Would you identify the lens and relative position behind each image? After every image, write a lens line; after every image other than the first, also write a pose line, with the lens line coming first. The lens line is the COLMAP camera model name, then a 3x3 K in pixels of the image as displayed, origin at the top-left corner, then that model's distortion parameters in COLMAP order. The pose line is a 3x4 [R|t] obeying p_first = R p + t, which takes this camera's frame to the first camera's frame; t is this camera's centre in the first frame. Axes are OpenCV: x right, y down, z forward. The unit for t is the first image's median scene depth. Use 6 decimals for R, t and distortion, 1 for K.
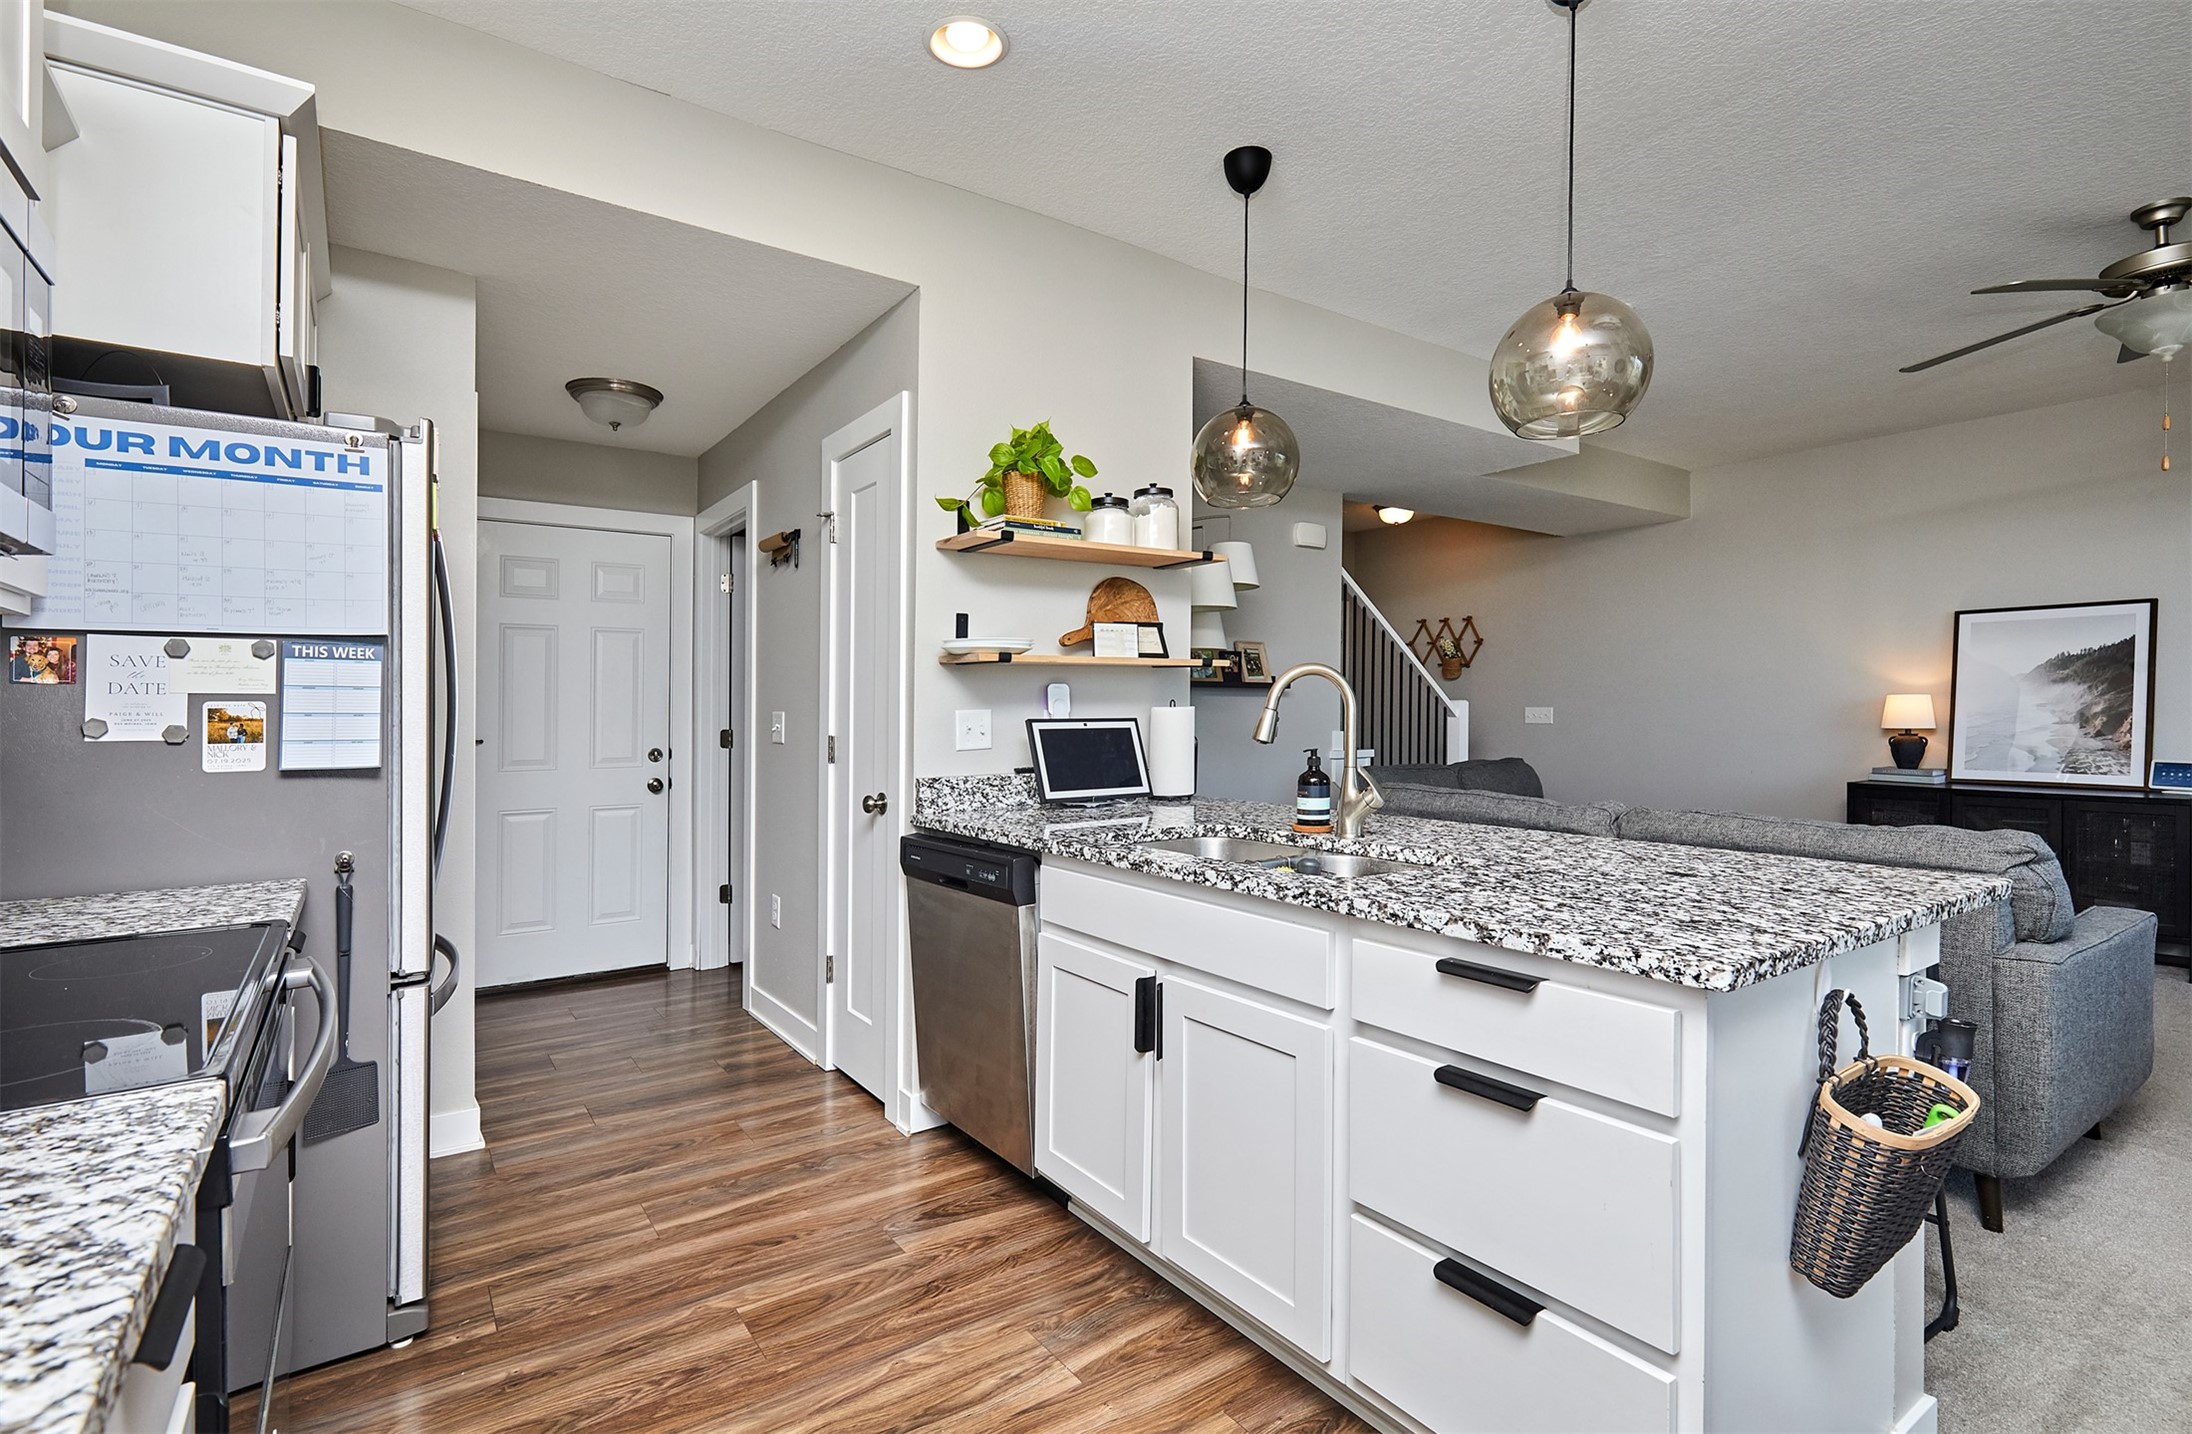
lens RADIAL K [[1033.1, 0, 1095.8], [0, 1033.1, 699.2], [0, 0, 1]] dist [0.001929, 0.000715]
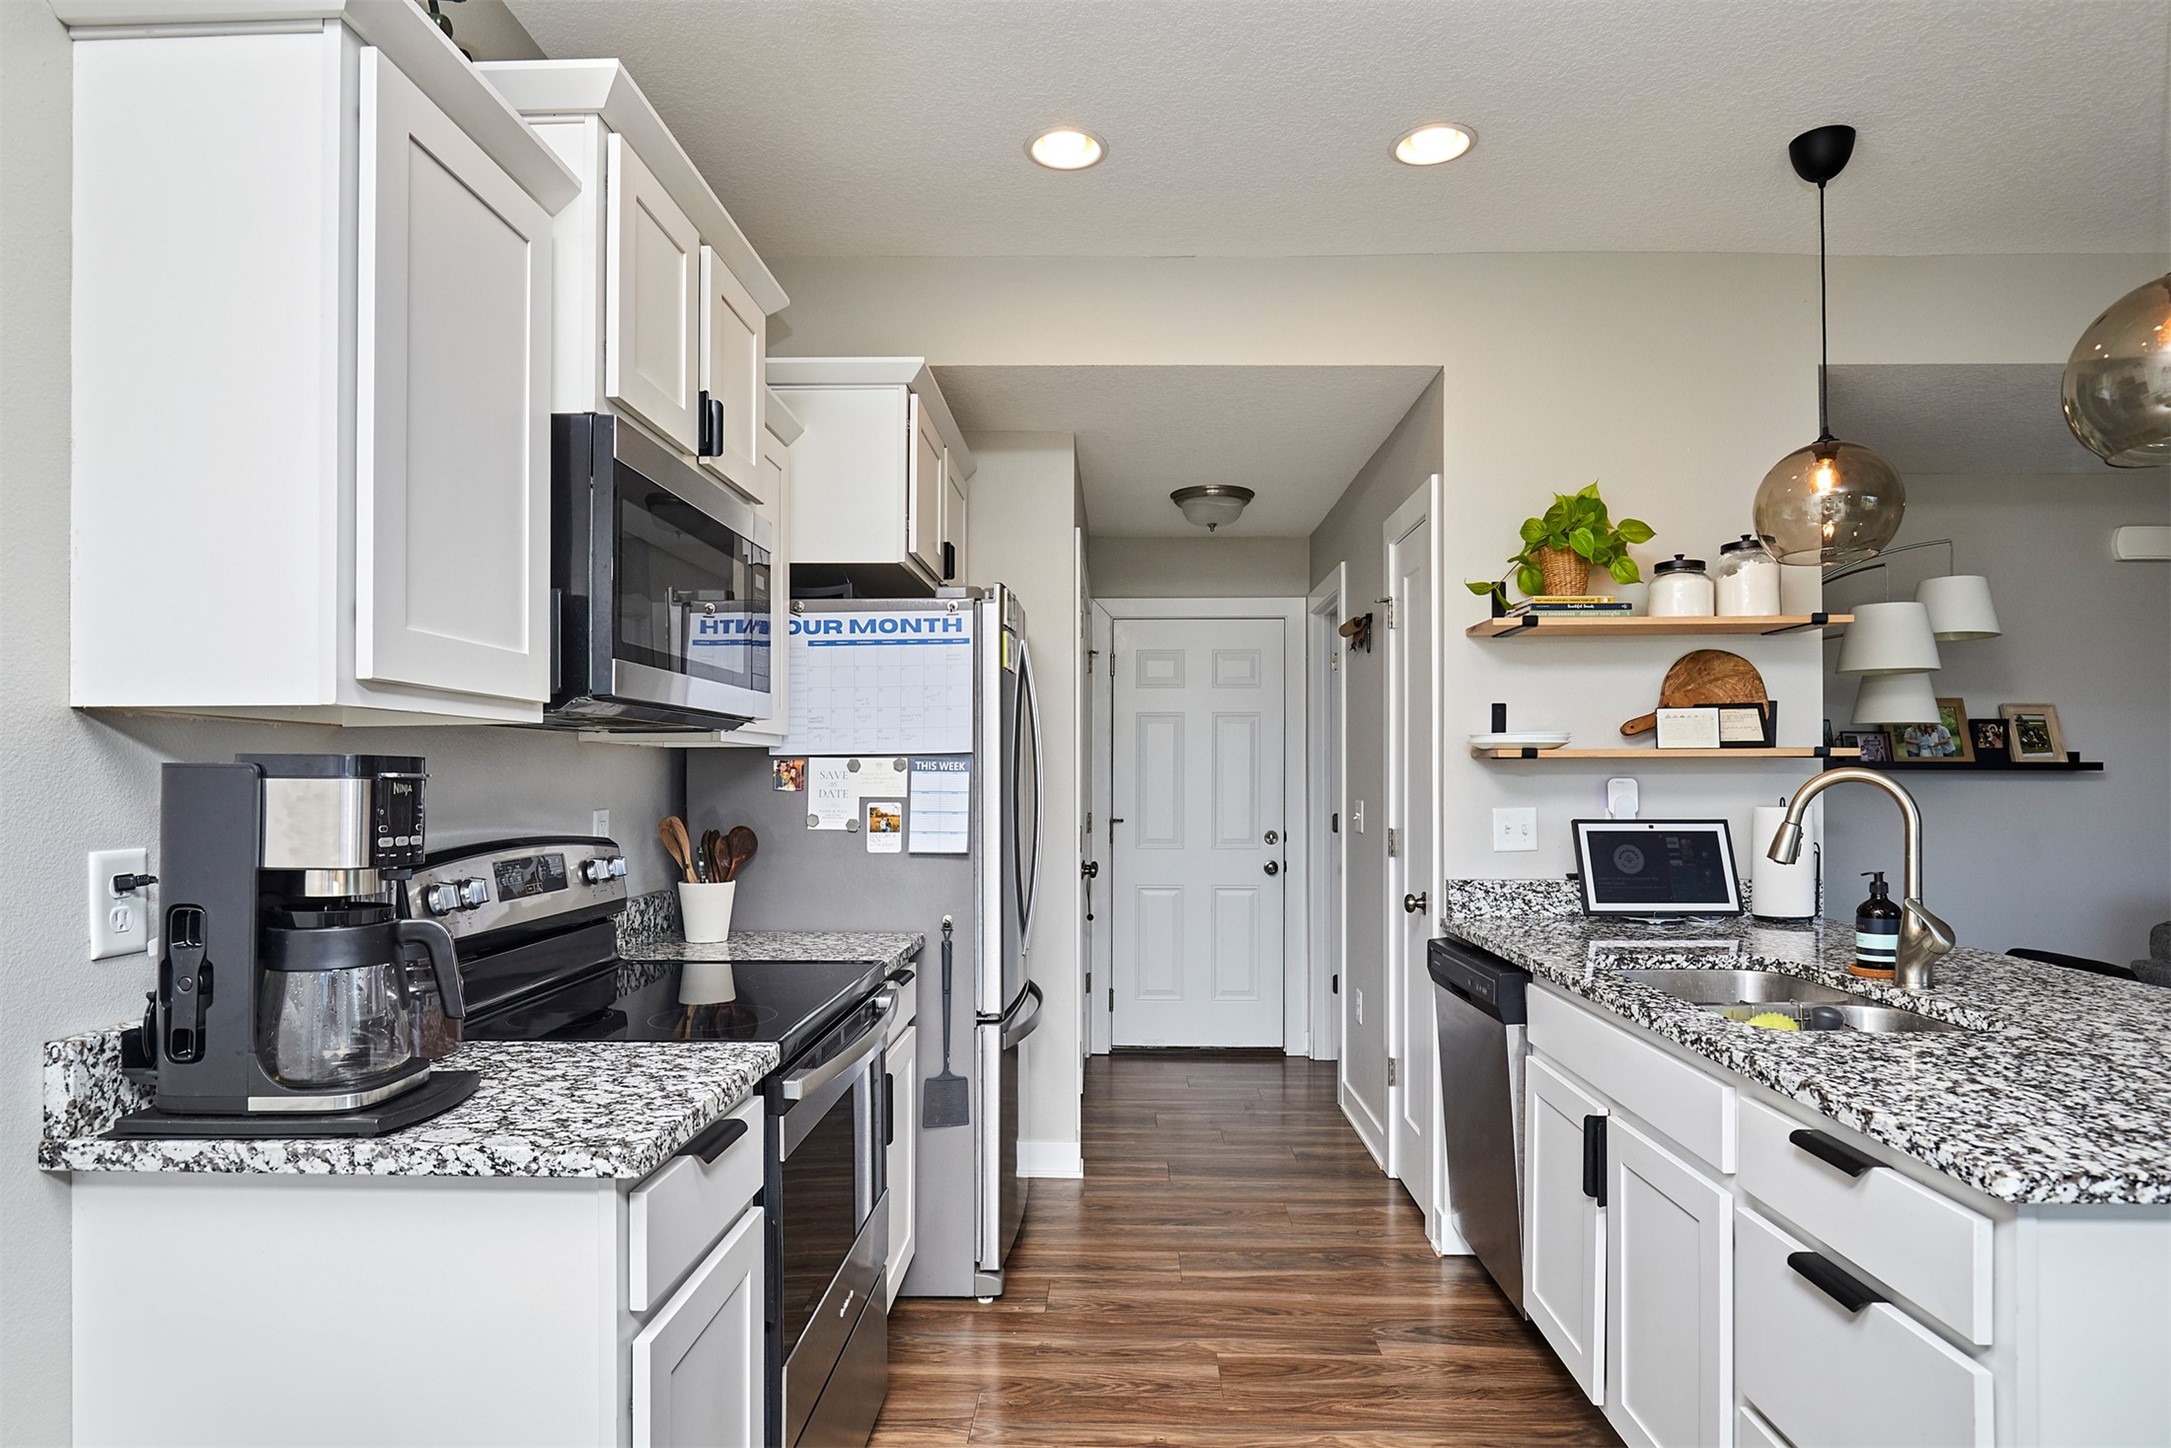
lens RADIAL K [[1230.9, 0, 1078.5], [0, 1230.9, 734.0], [0, 0, 1]] dist [-0.008925, -0.000960]
pose [[0.797196, -0.016209, -0.603503, 0.242546], [0.002961, 0.999732, -0.022939, -0.032414], [0.603714, 0.016500, 0.797030, -0.108451]]
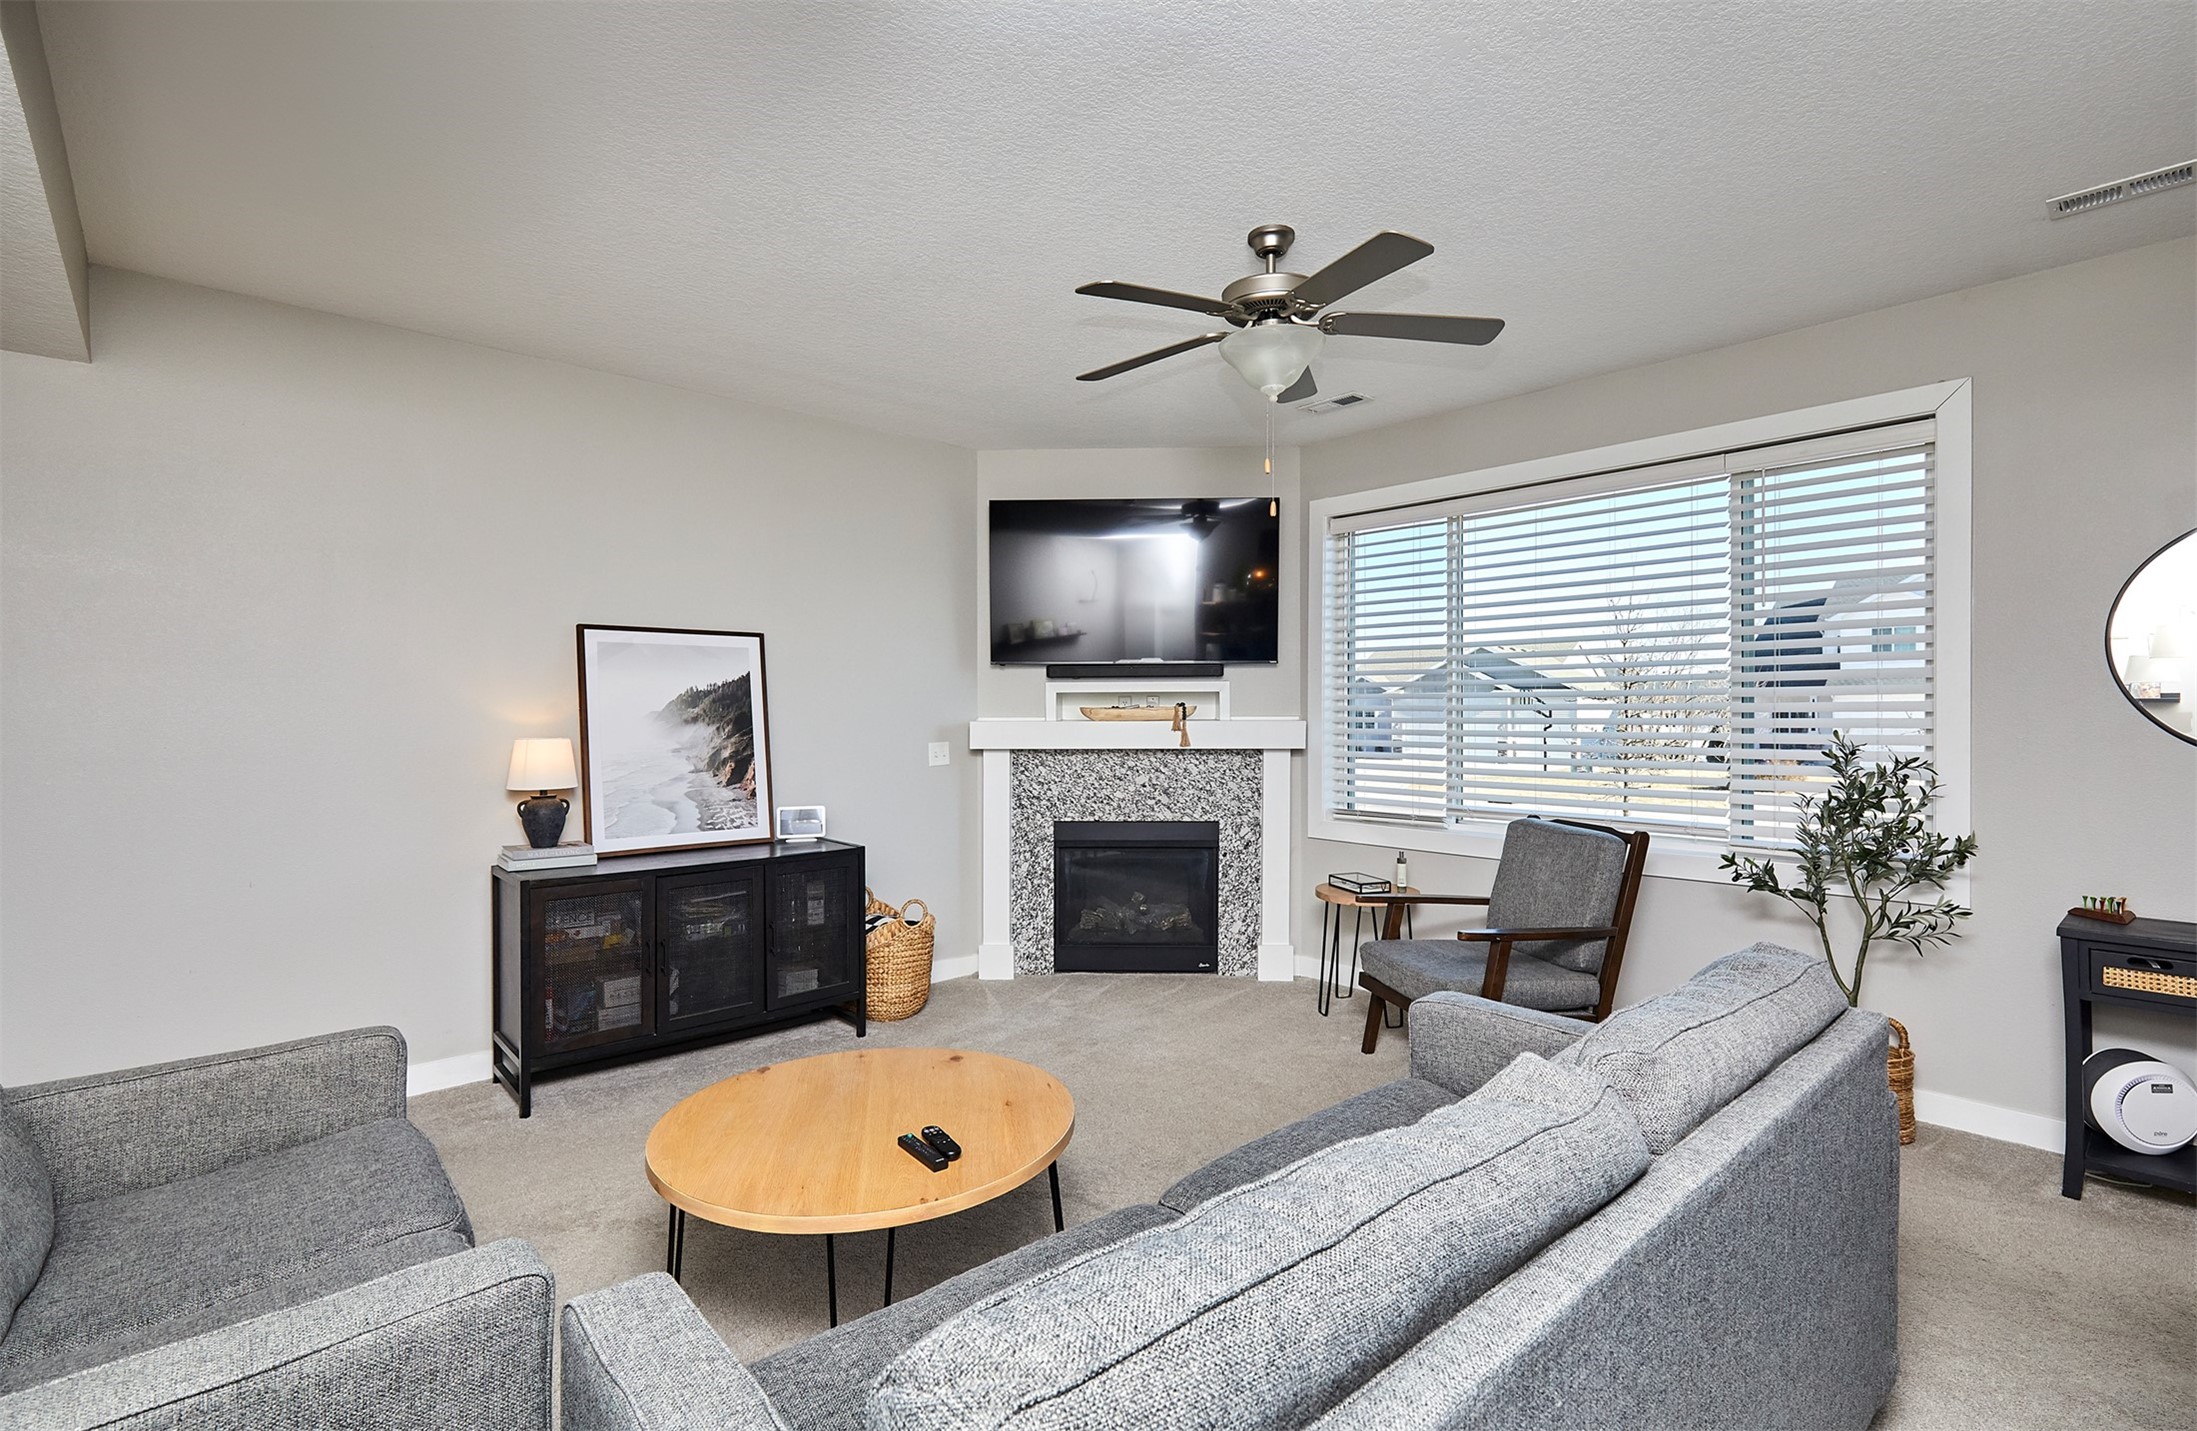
lens RADIAL K [[1001.3, 0, 1124.8], [0, 1001.3, 719.9], [0, 0, 1]] dist [-0.000133, -0.000034]
pose [[-0.140018, -0.003321, 0.990143, 0.141294], [-0.006481, 0.999976, 0.002437, -0.040464], [-0.990128, -0.006076, -0.140036, 1.352900]]
